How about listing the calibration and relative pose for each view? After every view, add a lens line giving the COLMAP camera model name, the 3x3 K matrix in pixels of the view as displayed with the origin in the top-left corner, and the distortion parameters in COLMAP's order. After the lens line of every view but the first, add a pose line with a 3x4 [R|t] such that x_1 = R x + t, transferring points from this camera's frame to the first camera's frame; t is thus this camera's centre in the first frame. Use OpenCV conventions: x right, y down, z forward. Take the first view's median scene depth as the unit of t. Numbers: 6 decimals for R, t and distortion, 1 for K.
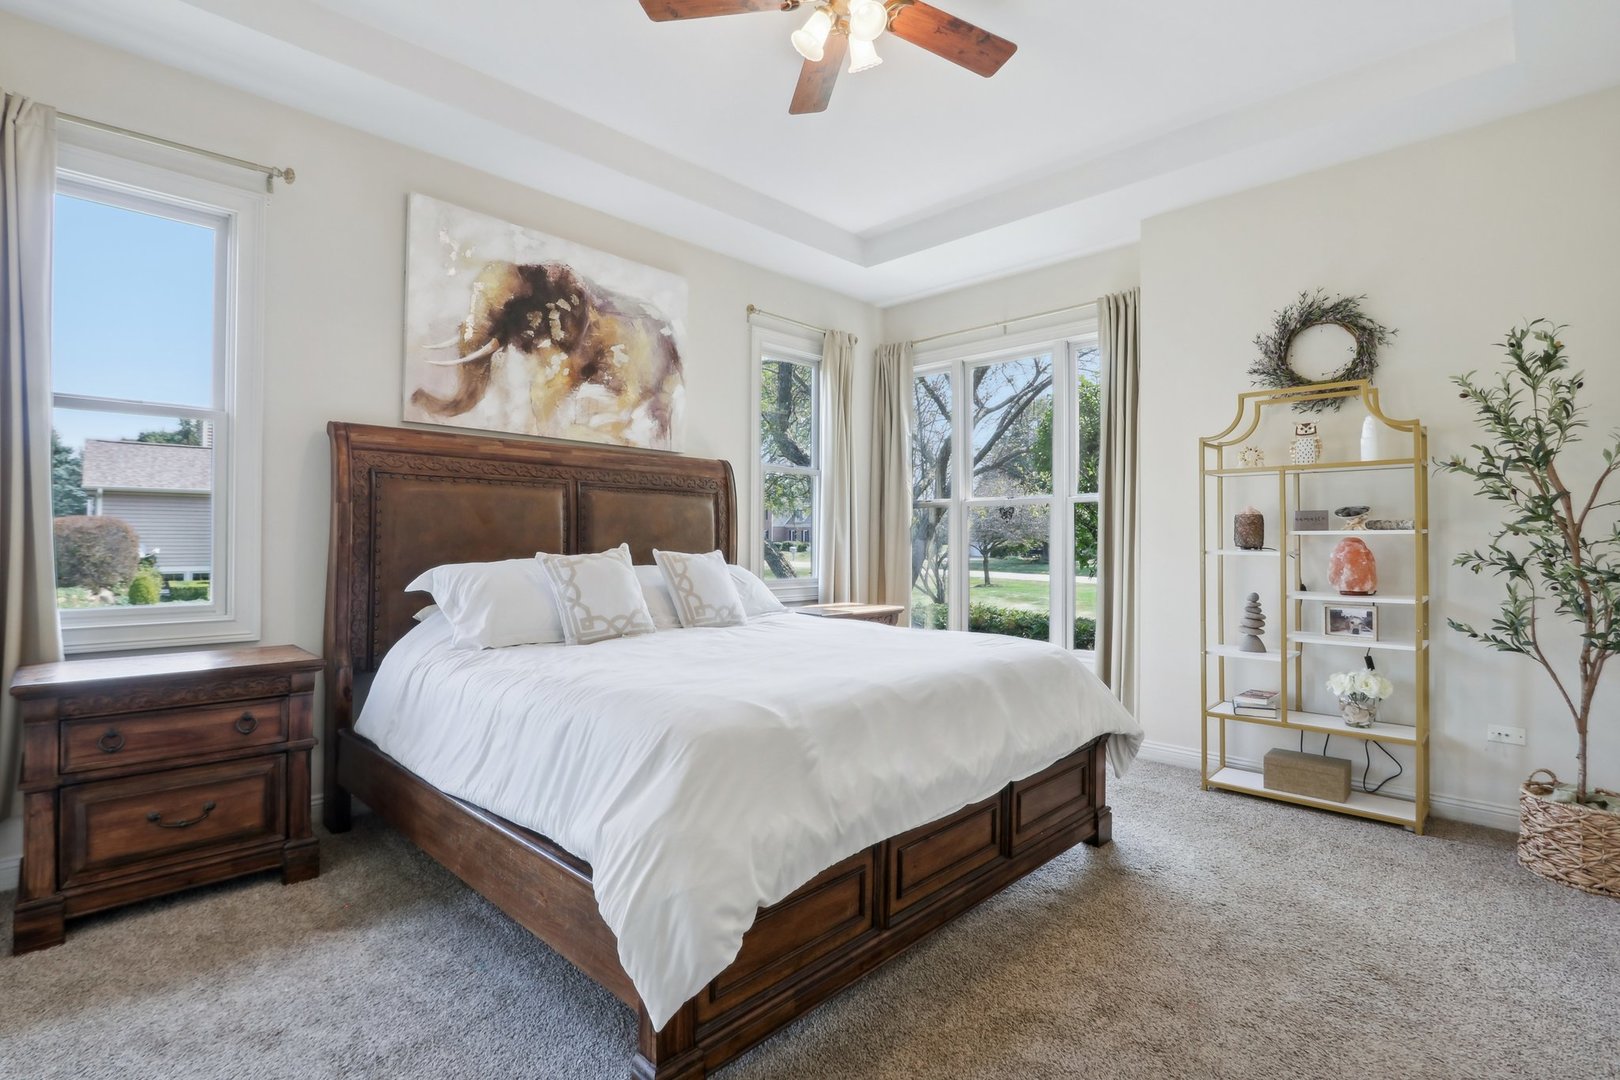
lens RADIAL K [[777.1, 0, 806.1], [0, 777.1, 534.7], [0, 0, 1]] dist [-0.022287, 0.004281]
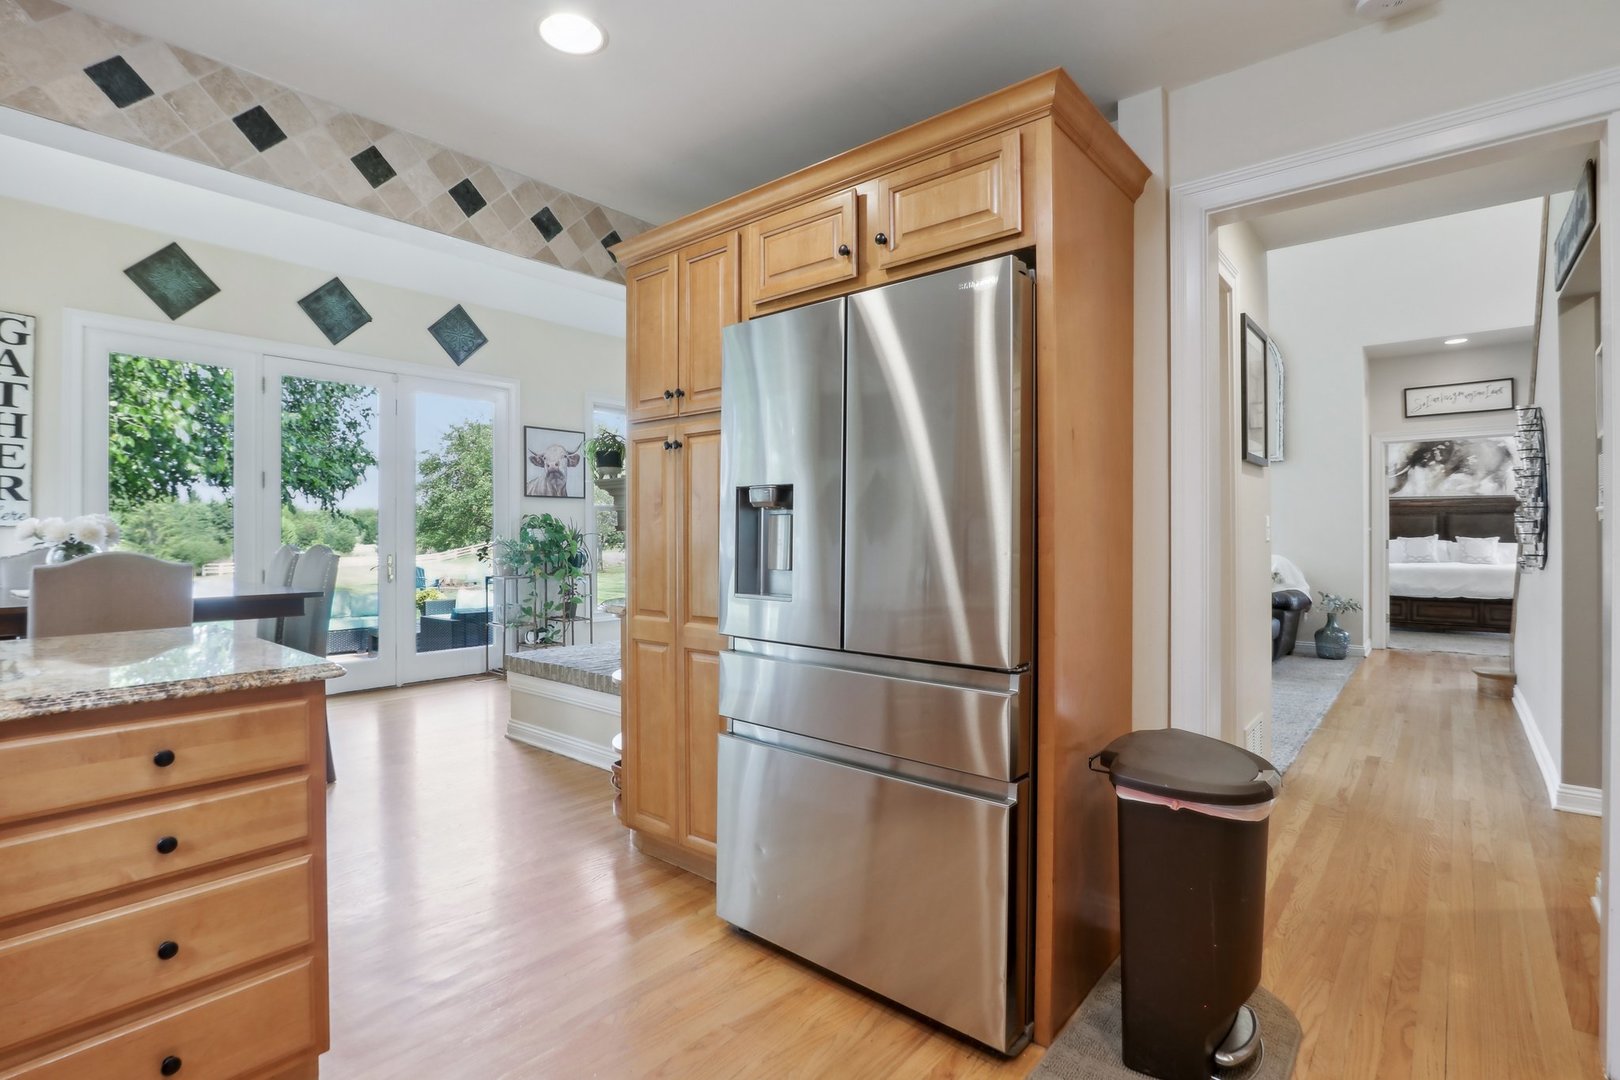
lens RADIAL K [[777.1, 0, 814.9], [0, 777.1, 533.7], [0, 0, 1]] dist [-0.022287, 0.004281]
pose [[0.087111, -0.007385, -0.996171, 2.192559], [0.003655, 0.999968, -0.007094, 0.019984], [0.996192, -0.003023, 0.087135, -1.442579]]
